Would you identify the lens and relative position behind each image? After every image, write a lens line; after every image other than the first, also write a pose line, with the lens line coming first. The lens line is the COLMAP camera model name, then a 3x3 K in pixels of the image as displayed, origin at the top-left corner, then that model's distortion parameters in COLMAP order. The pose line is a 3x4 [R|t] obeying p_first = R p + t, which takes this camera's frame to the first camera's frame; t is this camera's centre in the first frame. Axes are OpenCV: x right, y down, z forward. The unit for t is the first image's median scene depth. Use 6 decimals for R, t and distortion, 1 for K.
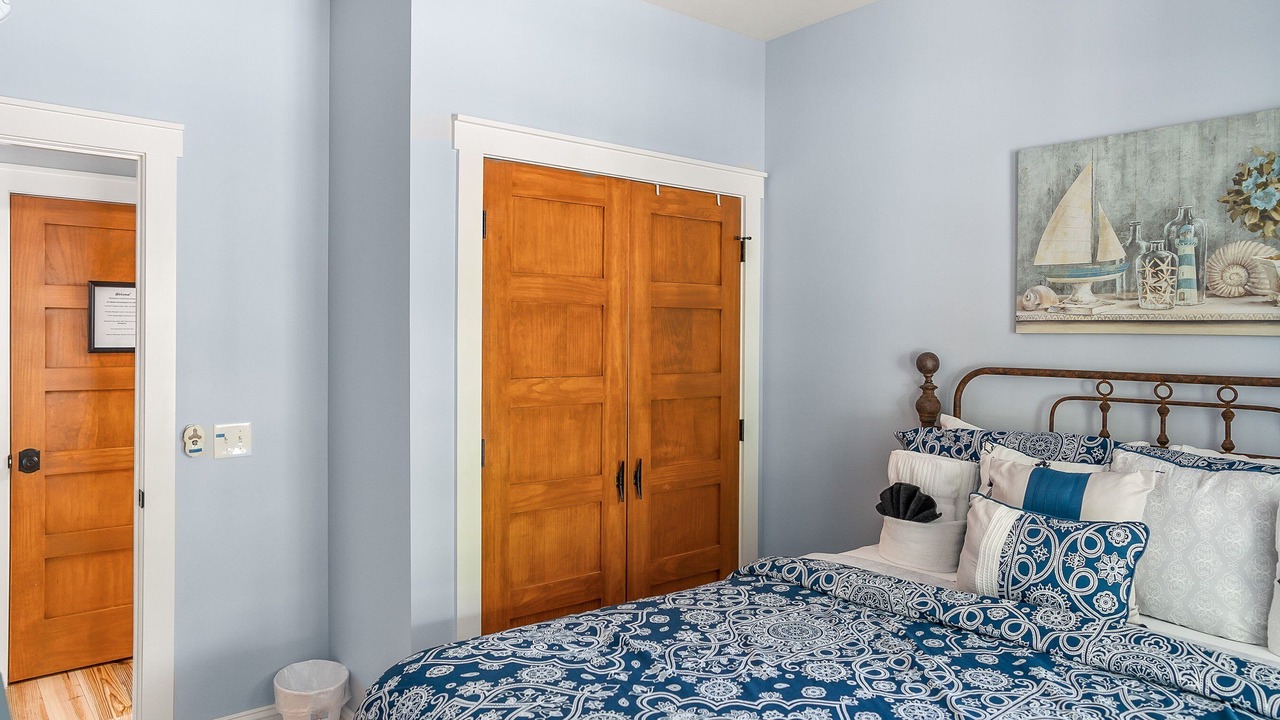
lens RADIAL K [[844.9, 0, 640.3], [0, 844.9, 347.9], [0, 0, 1]] dist [-0.004412, 0.001474]
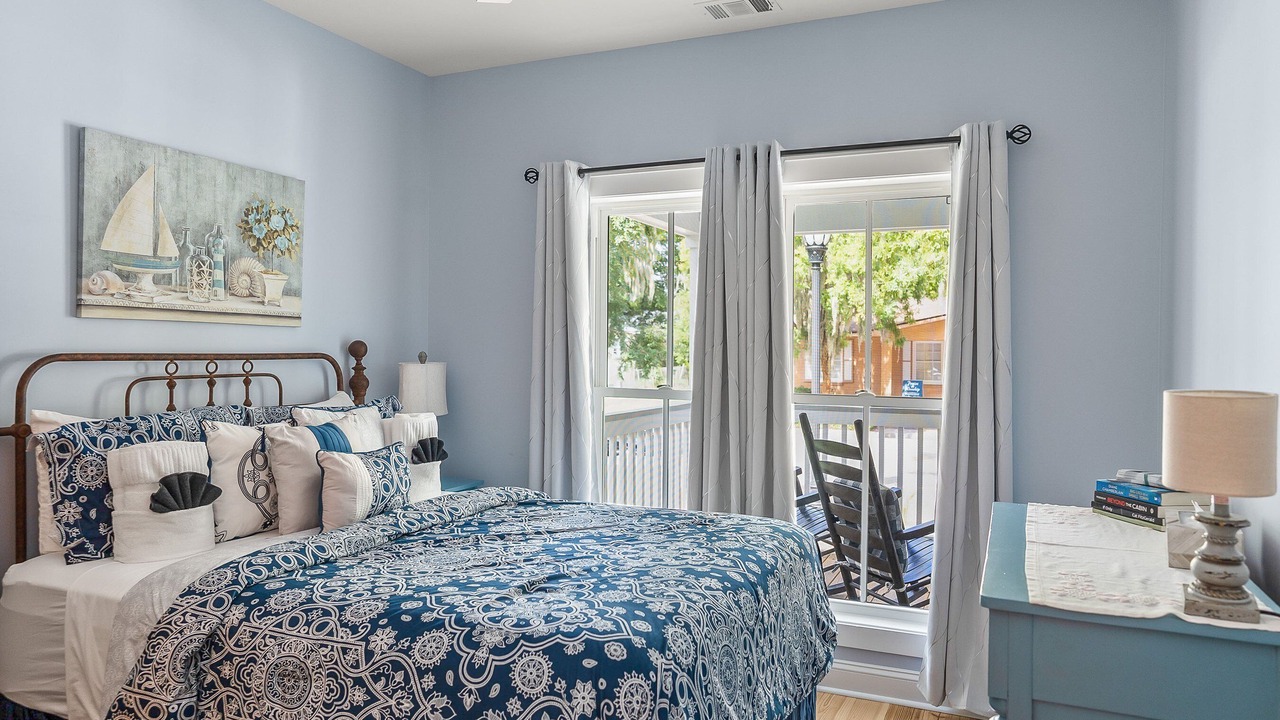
lens RADIAL K [[844.9, 0, 639.8], [0, 844.9, 362.5], [0, 0, 1]] dist [-0.004412, 0.001474]
pose [[-0.427448, -0.027219, 0.903630, -0.783073], [-0.001997, 0.999573, 0.029164, 0.005661], [-0.904038, 0.010662, -0.427320, 0.942343]]
